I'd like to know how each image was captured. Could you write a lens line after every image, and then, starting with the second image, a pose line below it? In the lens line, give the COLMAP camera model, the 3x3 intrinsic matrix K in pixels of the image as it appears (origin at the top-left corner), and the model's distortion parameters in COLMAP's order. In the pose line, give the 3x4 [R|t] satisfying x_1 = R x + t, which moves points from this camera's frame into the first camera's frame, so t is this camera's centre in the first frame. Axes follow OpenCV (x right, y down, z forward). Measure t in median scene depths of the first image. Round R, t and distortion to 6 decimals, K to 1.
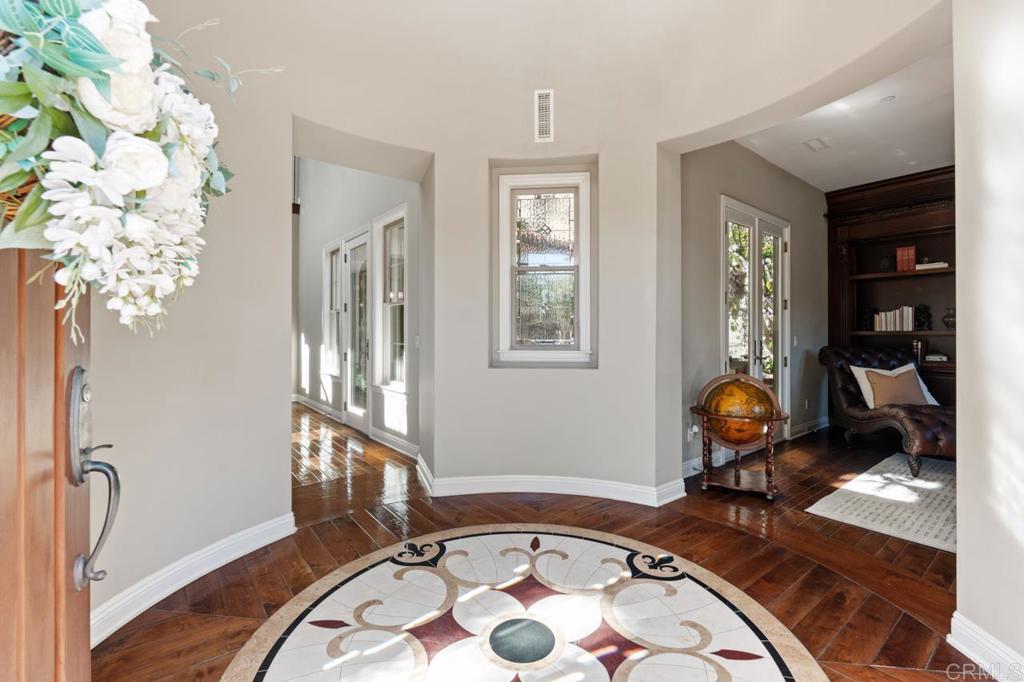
lens RADIAL K [[447.3, 0, 512.0], [0, 447.3, 341.0], [0, 0, 1]] dist [0.000783, 0.000123]
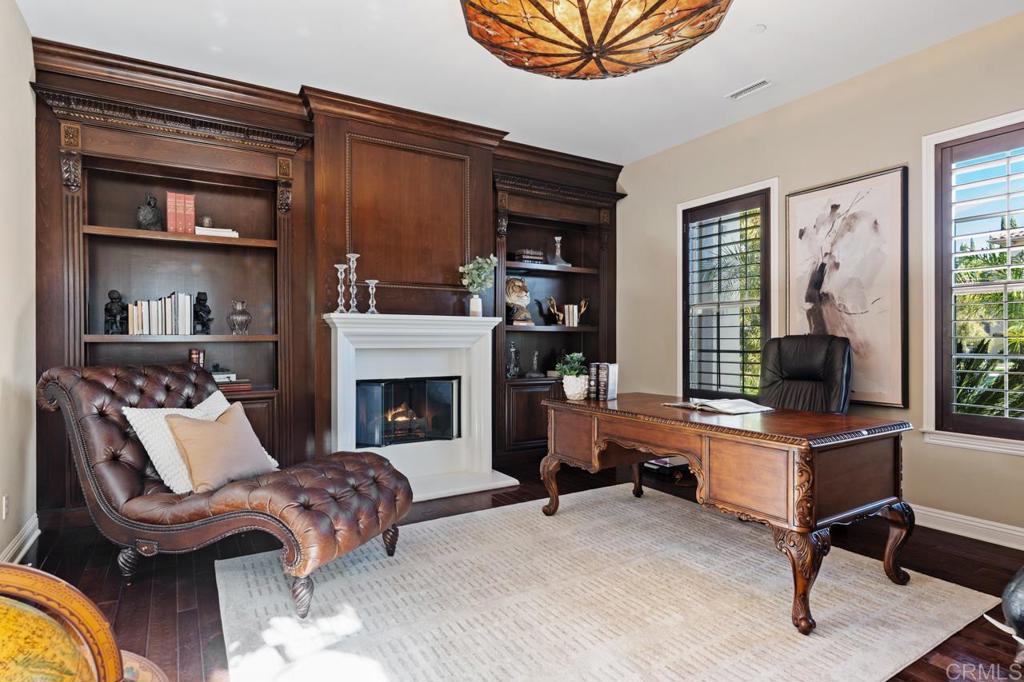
lens RADIAL K [[547.6, 0, 512.0], [0, 547.6, 341.0], [0, 0, 1]] dist [-0.002196, -0.000053]
pose [[0.109389, -0.000327, 0.993999, 0.221570], [0.016757, 0.999858, -0.001515, -0.006632], [-0.993858, 0.016822, 0.109378, 0.515434]]
